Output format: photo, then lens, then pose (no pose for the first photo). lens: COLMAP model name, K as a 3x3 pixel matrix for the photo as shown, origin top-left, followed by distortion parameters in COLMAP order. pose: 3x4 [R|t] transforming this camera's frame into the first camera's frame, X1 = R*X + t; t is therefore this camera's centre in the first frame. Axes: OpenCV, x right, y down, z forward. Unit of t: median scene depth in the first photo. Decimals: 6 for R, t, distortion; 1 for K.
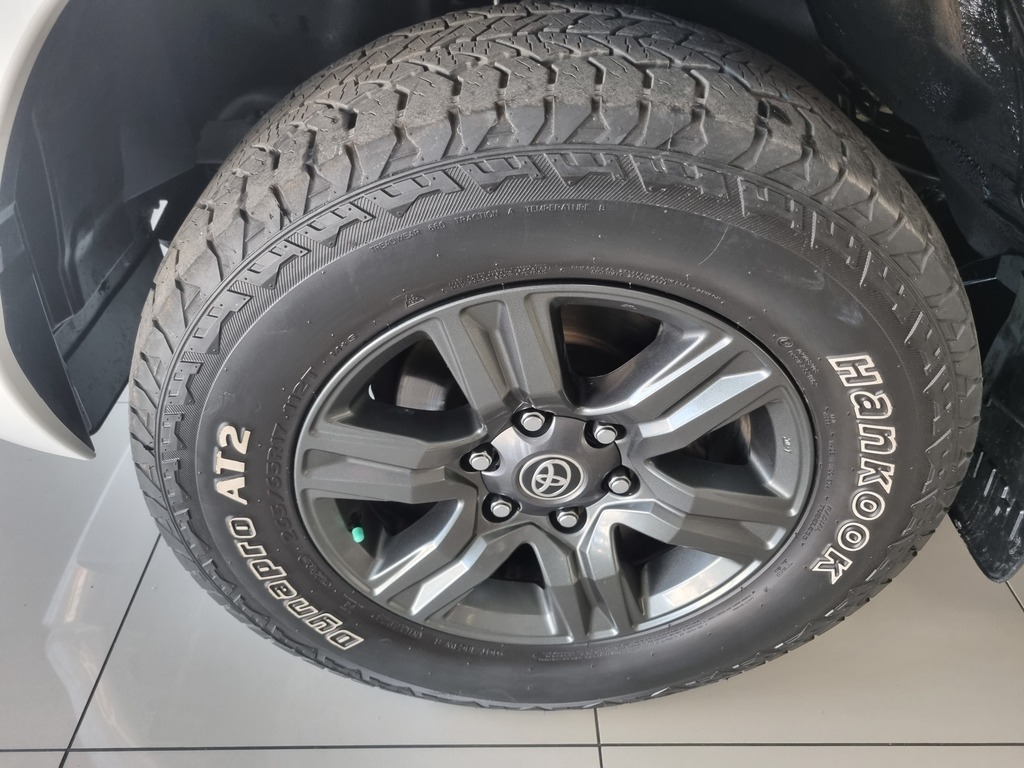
lens RADIAL K [[775.7, 0, 512.5], [0, 775.7, 384.4], [0, 0, 1]] dist [0.058071, -0.037393]
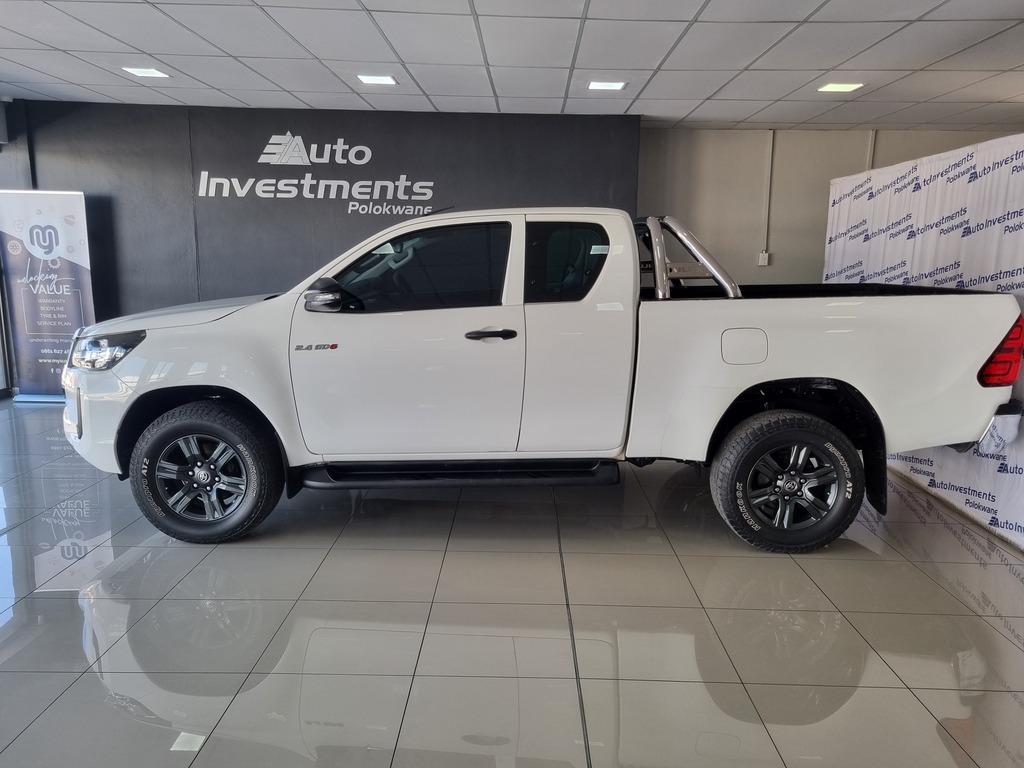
lens RADIAL K [[775.7, 0, 517.3], [0, 775.7, 391.7], [0, 0, 1]] dist [0.058071, -0.037393]
pose [[0.999849, -0.015510, -0.007848, 2.457302], [0.009376, 0.861384, -0.507867, 2.578737], [0.014637, 0.507717, 0.861400, -4.281686]]
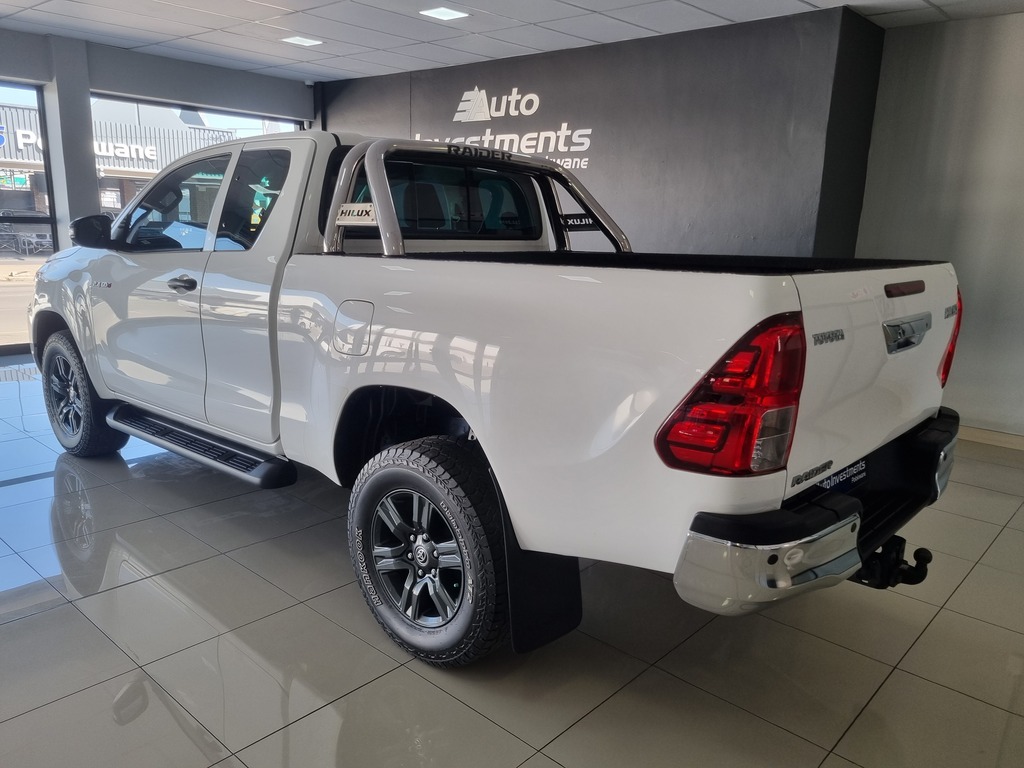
lens RADIAL K [[775.7, 0, 518.6], [0, 775.7, 392.2], [0, 0, 1]] dist [0.058071, -0.037393]
pose [[0.737100, 0.142019, -0.660692, 7.201077], [-0.448160, 0.834481, -0.320614, 0.543427], [0.505802, 0.532420, 0.678743, -1.530444]]
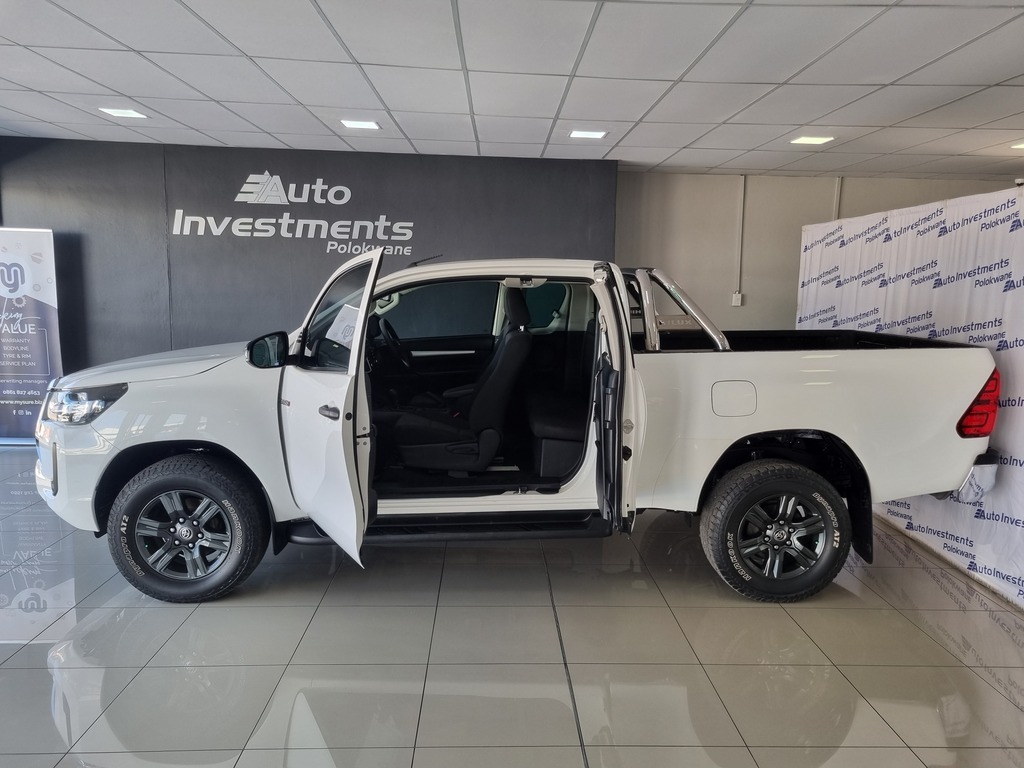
lens RADIAL K [[775.7, 0, 525.3], [0, 775.7, 389.8], [0, 0, 1]] dist [0.058071, -0.037393]
pose [[0.998765, -0.016953, 0.046705, 2.263902], [0.039431, 0.842378, -0.537442, 2.405928], [-0.030231, 0.538620, 0.842006, -4.369861]]
